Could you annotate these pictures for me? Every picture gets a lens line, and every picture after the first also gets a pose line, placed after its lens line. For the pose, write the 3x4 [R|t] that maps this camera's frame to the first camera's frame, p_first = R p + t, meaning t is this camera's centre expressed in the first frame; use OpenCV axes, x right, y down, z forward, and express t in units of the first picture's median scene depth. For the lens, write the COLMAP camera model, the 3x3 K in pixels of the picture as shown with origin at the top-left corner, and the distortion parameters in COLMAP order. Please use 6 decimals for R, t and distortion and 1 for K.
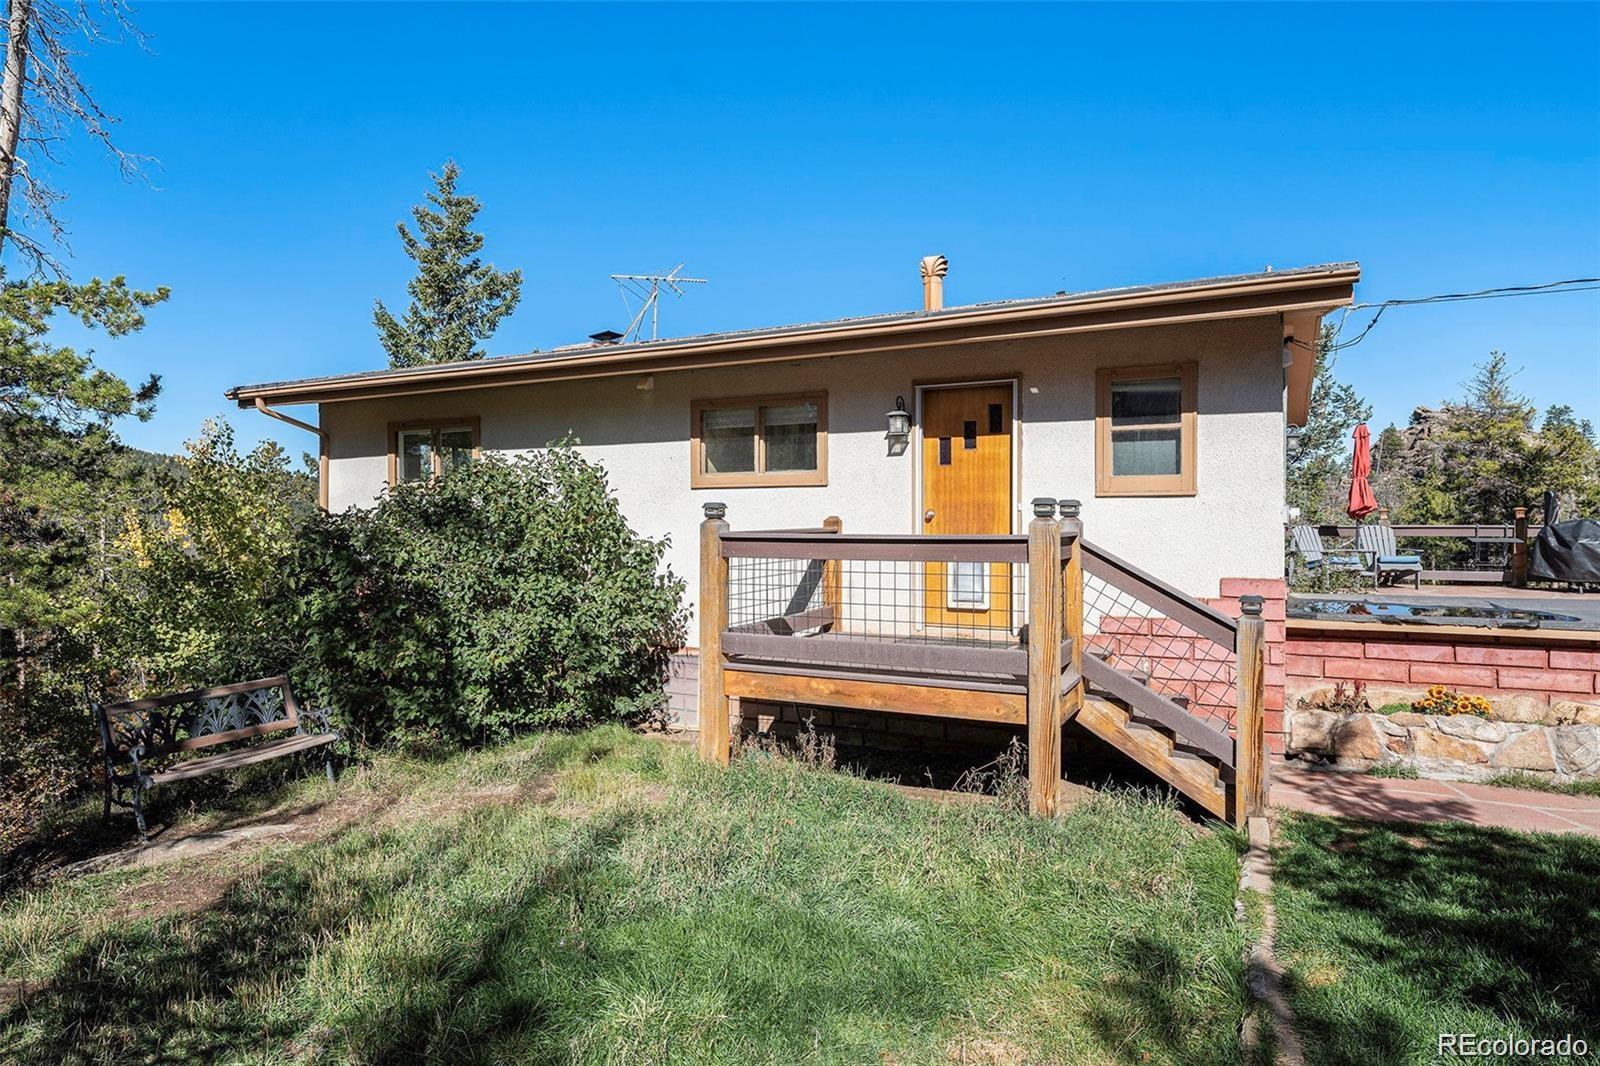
lens RADIAL K [[929.7, 0, 800.0], [0, 929.7, 533.0], [0, 0, 1]] dist [-0.000105, -0.000033]
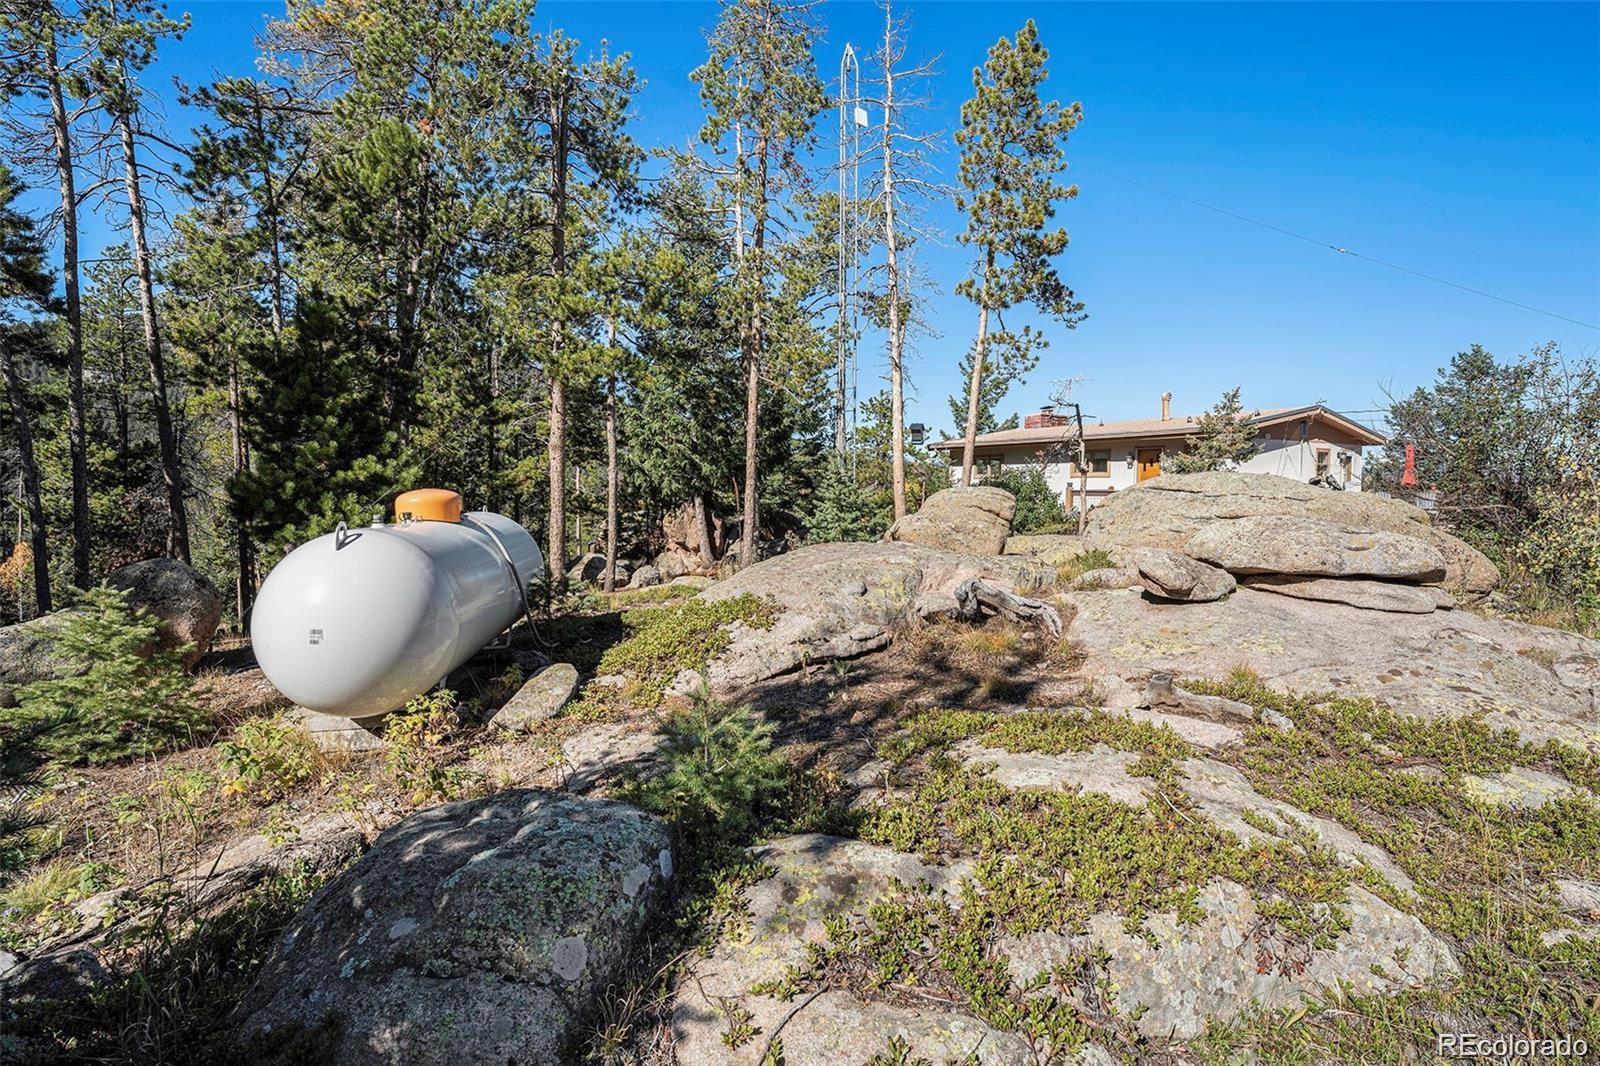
lens RADIAL K [[777.8, 0, 800.0], [0, 777.8, 533.0], [0, 0, 1]] dist [0.000152, 0.000005]
pose [[0.870775, 0.032695, -0.490593, 0.428242], [-0.008635, 0.998650, 0.051227, 0.017671], [0.491606, -0.040371, 0.869882, -1.969077]]
